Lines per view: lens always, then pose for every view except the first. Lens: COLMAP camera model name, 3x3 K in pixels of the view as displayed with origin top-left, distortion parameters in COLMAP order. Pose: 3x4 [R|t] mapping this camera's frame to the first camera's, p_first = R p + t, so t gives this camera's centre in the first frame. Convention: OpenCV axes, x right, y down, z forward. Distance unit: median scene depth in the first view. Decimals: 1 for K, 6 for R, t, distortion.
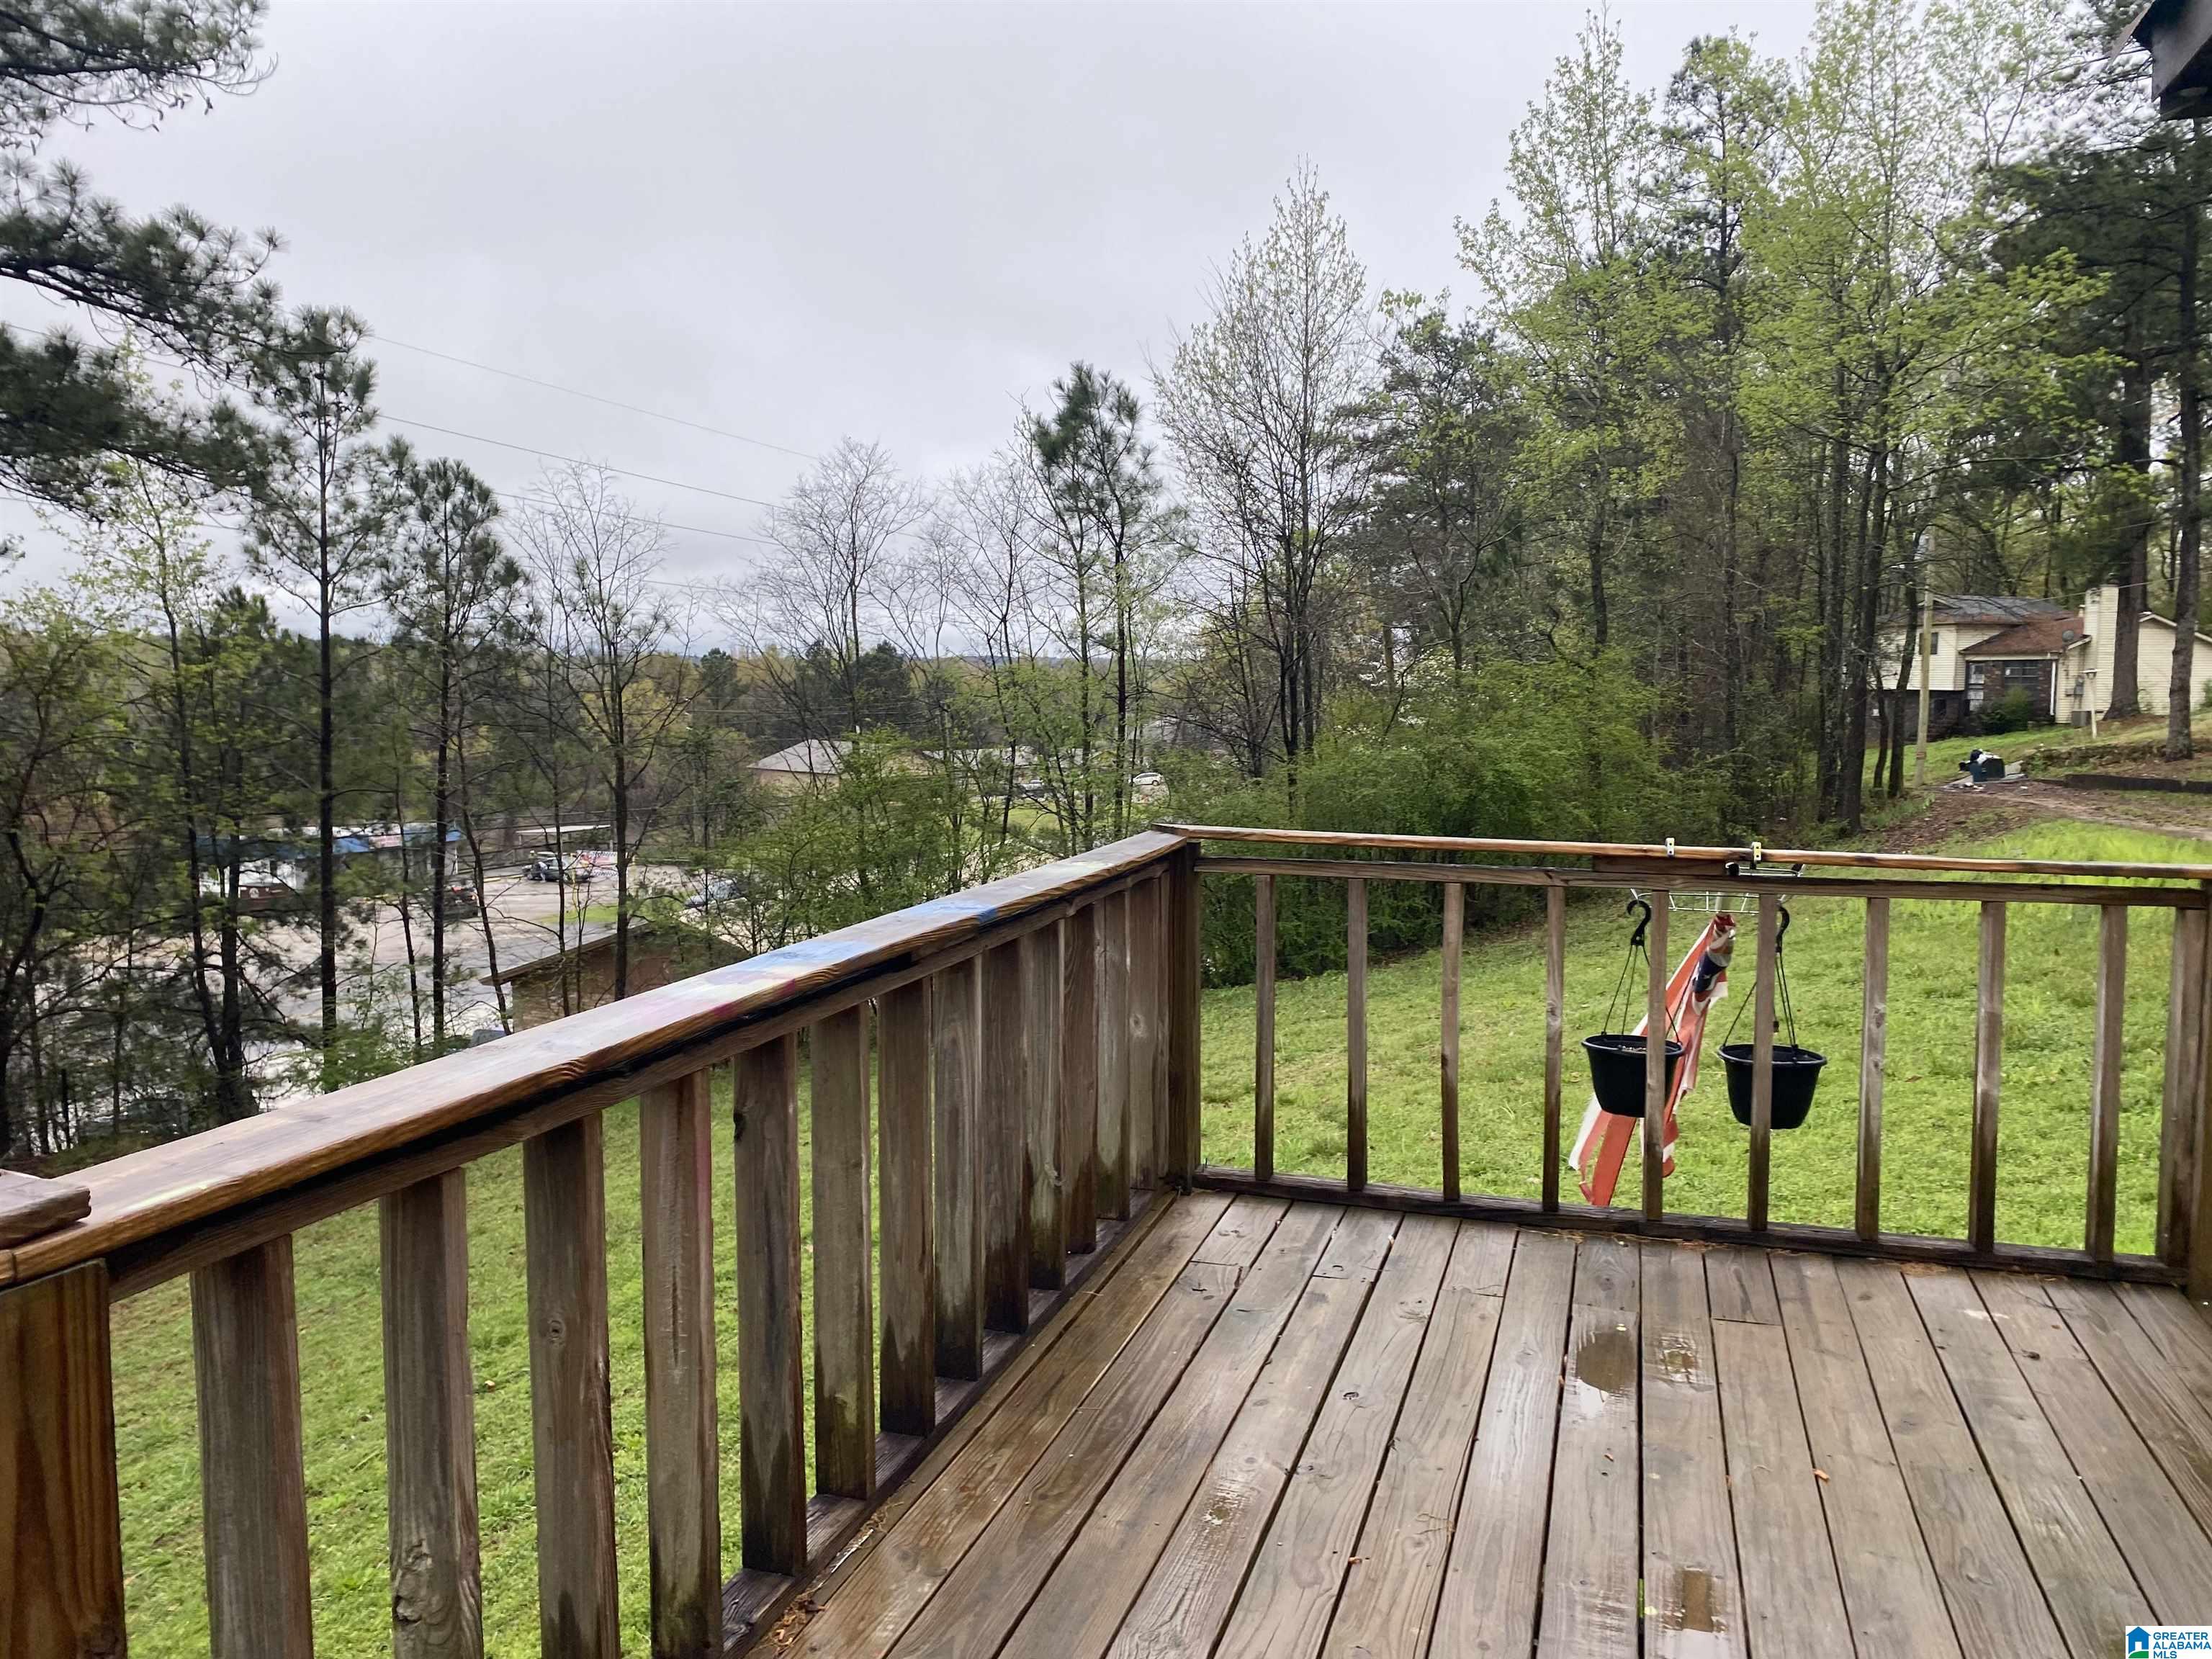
lens RADIAL K [[1674.0, 0, 1085.6], [0, 1674.0, 835.2], [0, 0, 1]] dist [0.108659, -0.108559]
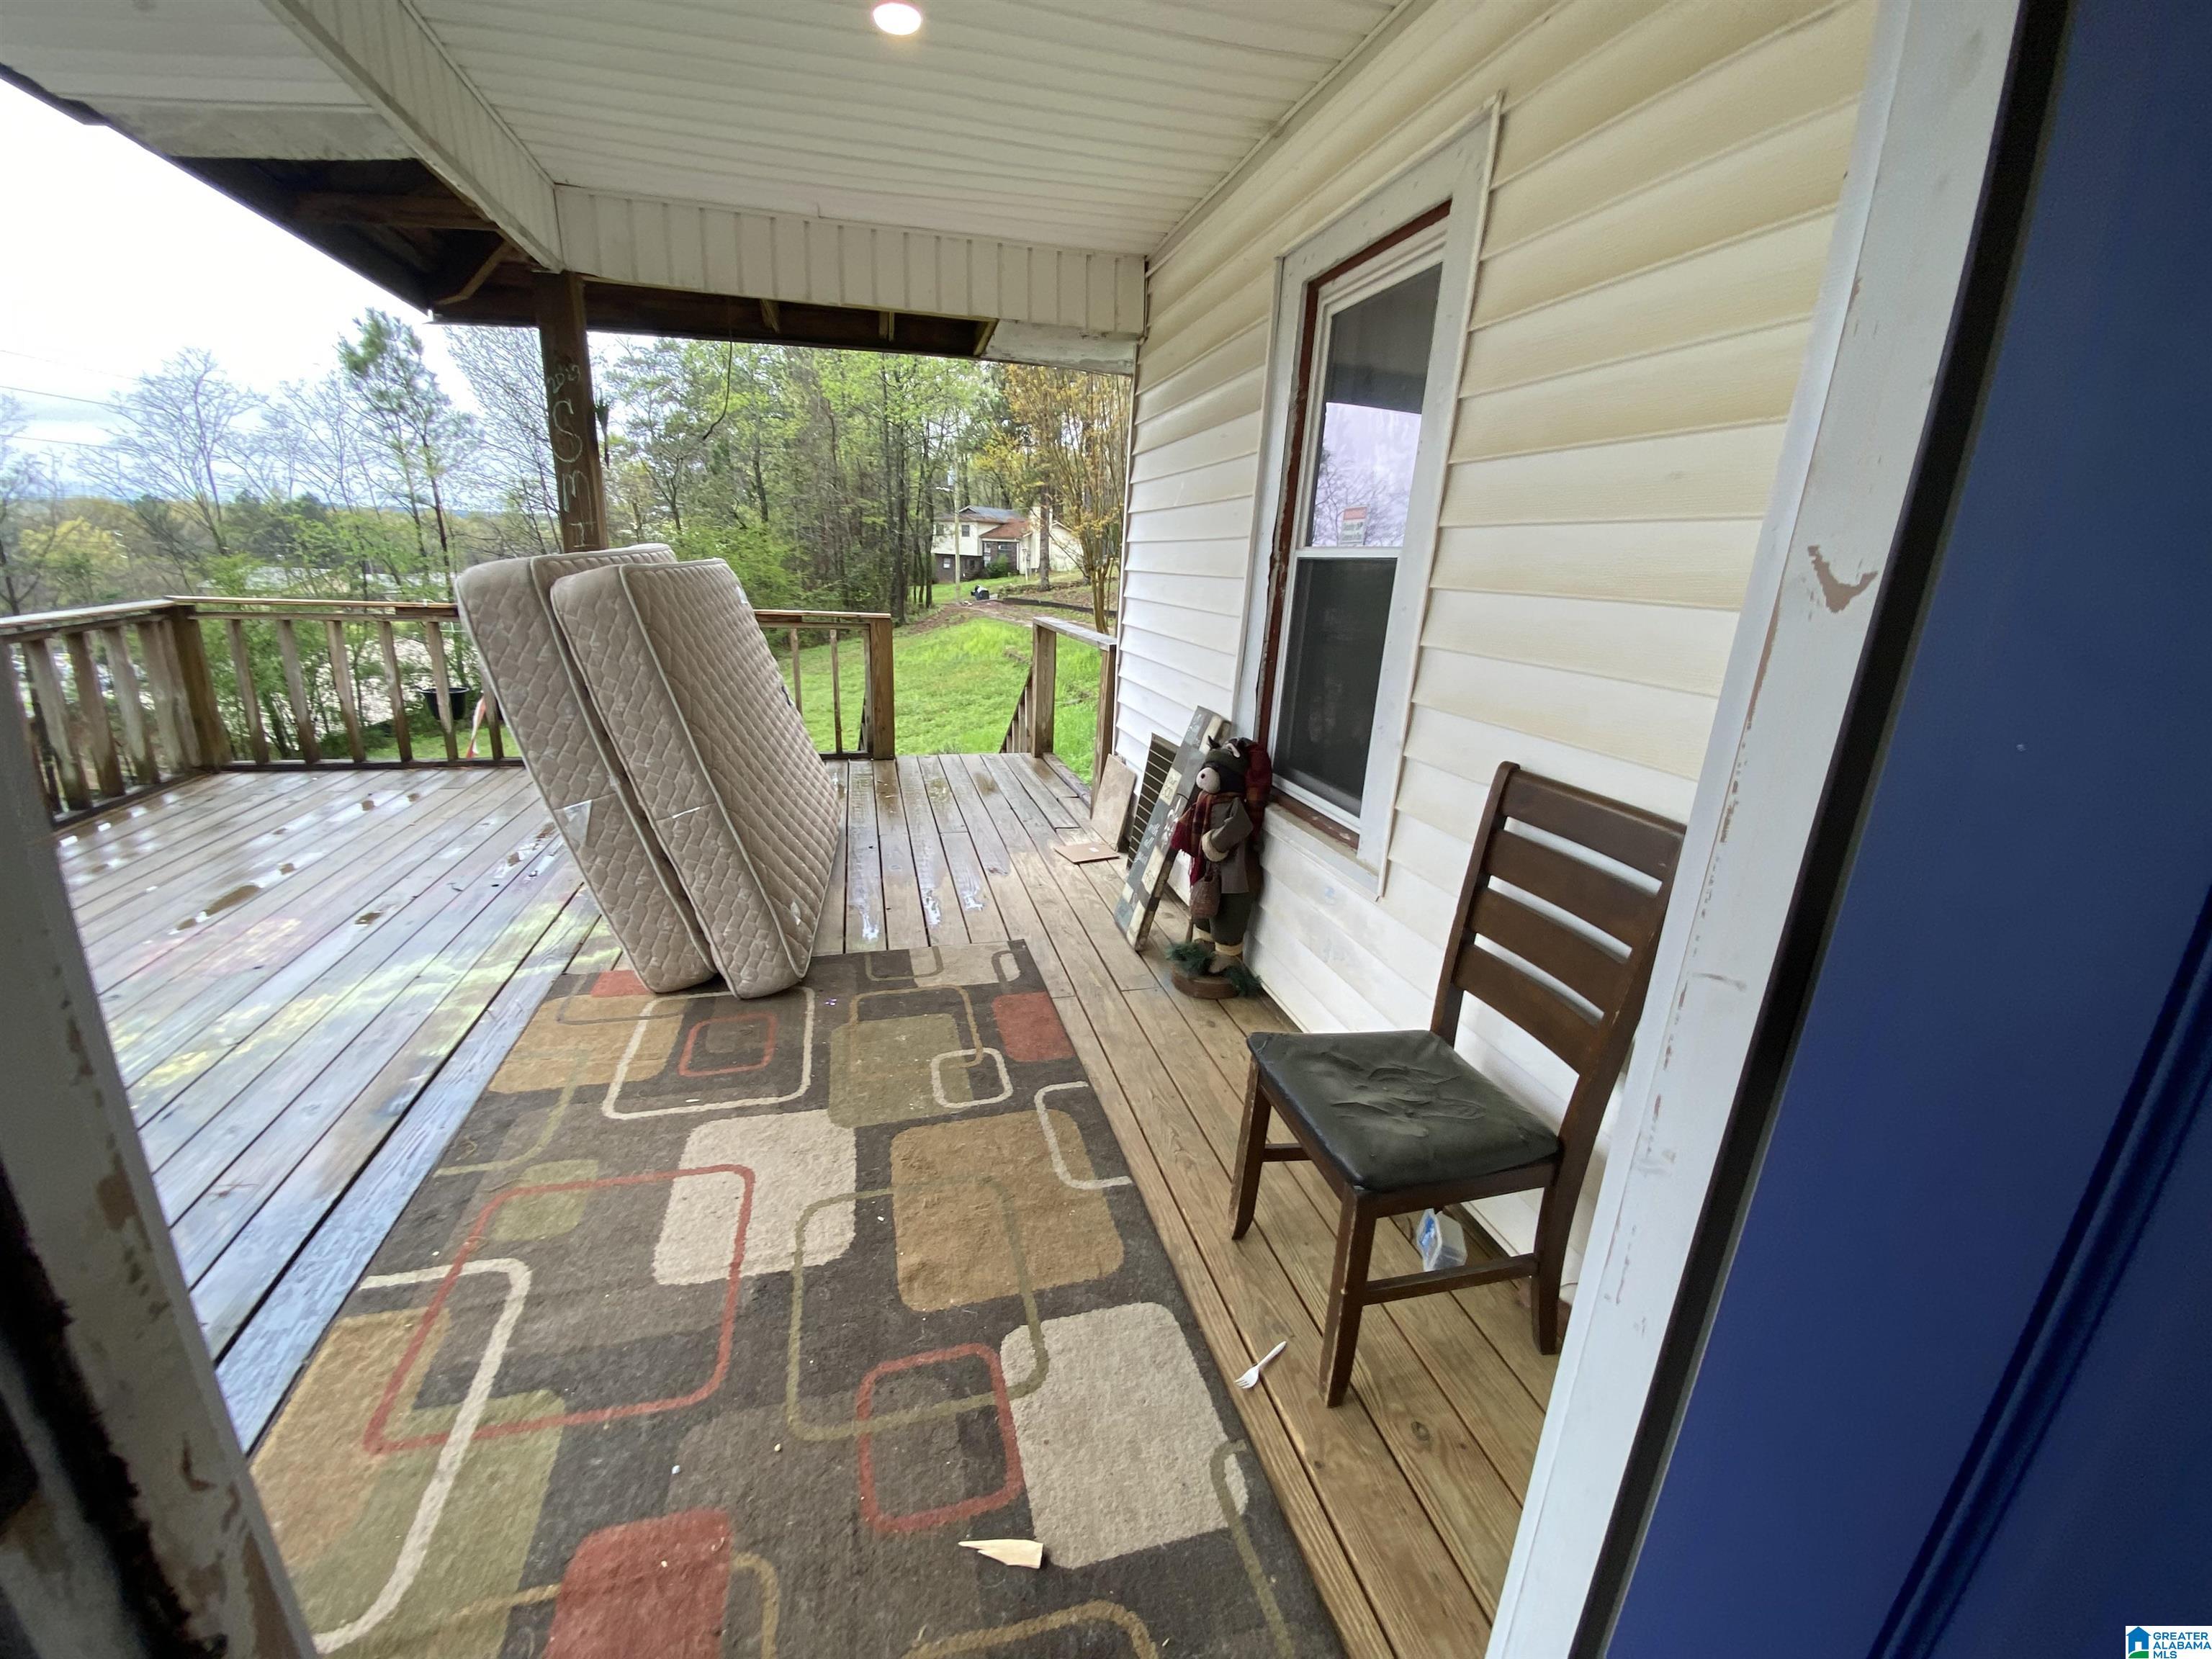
lens RADIAL K [[902.8, 0, 1096.4], [0, 902.8, 828.7], [0, 0, 1]] dist [0.023211, -0.022559]
pose [[0.845114, -0.125581, 0.519626, 0.059668], [0.012340, 0.976340, 0.215889, 0.007112], [-0.534443, -0.176039, 0.826669, -0.084875]]
